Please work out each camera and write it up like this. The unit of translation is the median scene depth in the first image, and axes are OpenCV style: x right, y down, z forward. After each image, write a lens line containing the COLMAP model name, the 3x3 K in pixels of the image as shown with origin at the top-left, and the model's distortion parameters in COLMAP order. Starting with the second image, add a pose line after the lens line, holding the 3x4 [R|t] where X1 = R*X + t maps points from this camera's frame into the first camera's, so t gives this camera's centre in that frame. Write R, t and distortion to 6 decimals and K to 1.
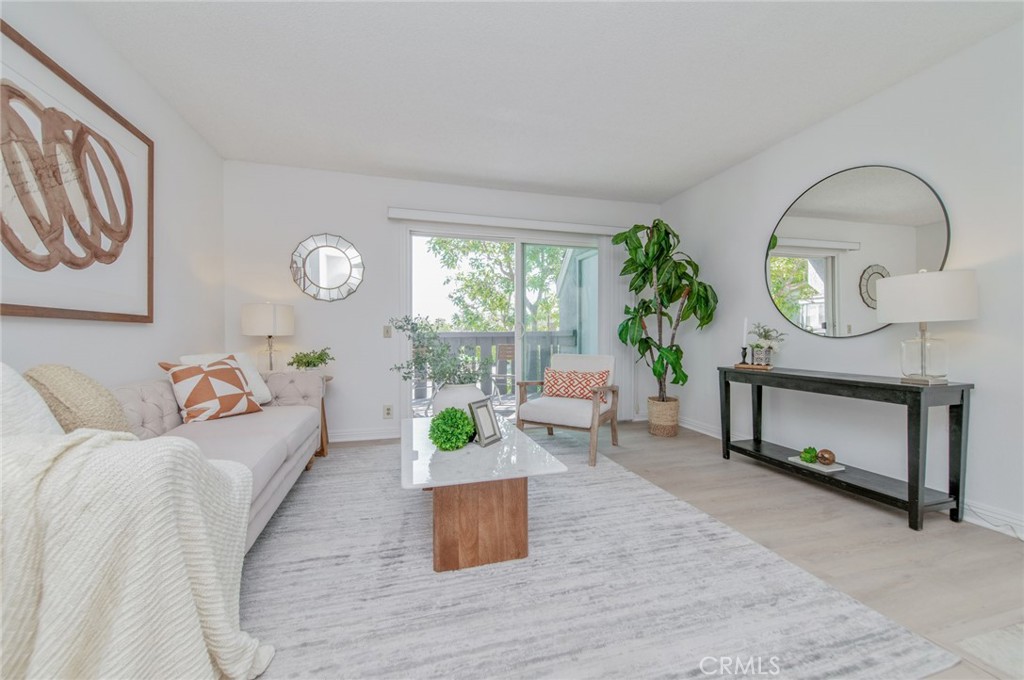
lens RADIAL K [[397.7, 0, 513.9], [0, 397.7, 337.0], [0, 0, 1]] dist [0.011708, -0.000390]
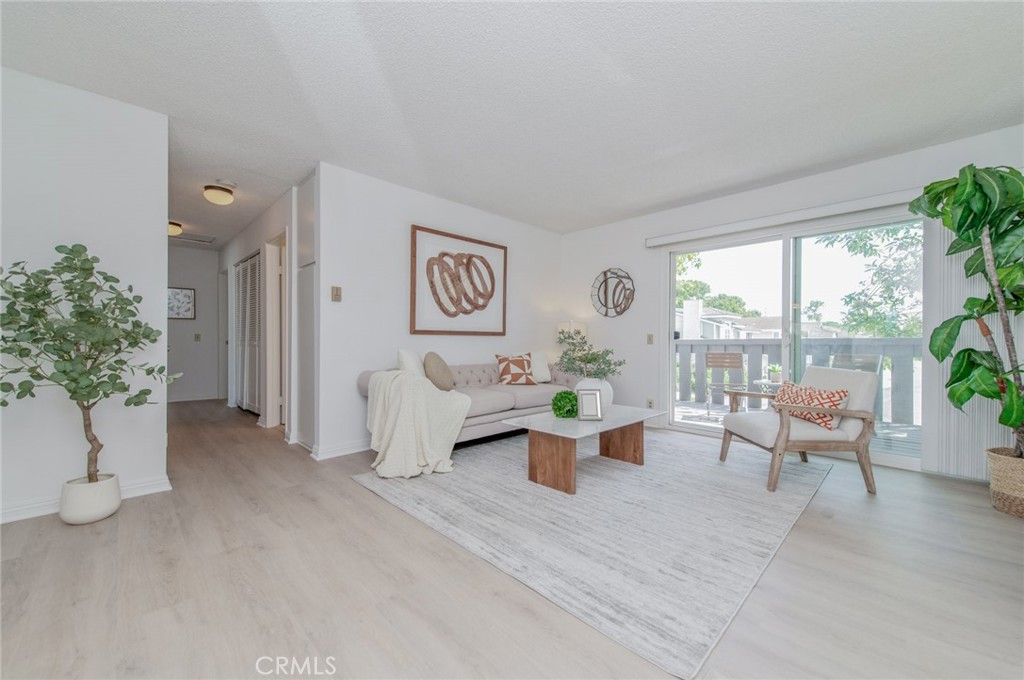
lens RADIAL K [[397.7, 0, 515.5], [0, 397.7, 341.3], [0, 0, 1]] dist [0.011708, -0.000390]
pose [[0.474257, 0.005589, -0.880369, 1.089806], [-0.008767, 0.999960, 0.001626, -0.011793], [0.880343, 0.006947, 0.474287, 0.106235]]
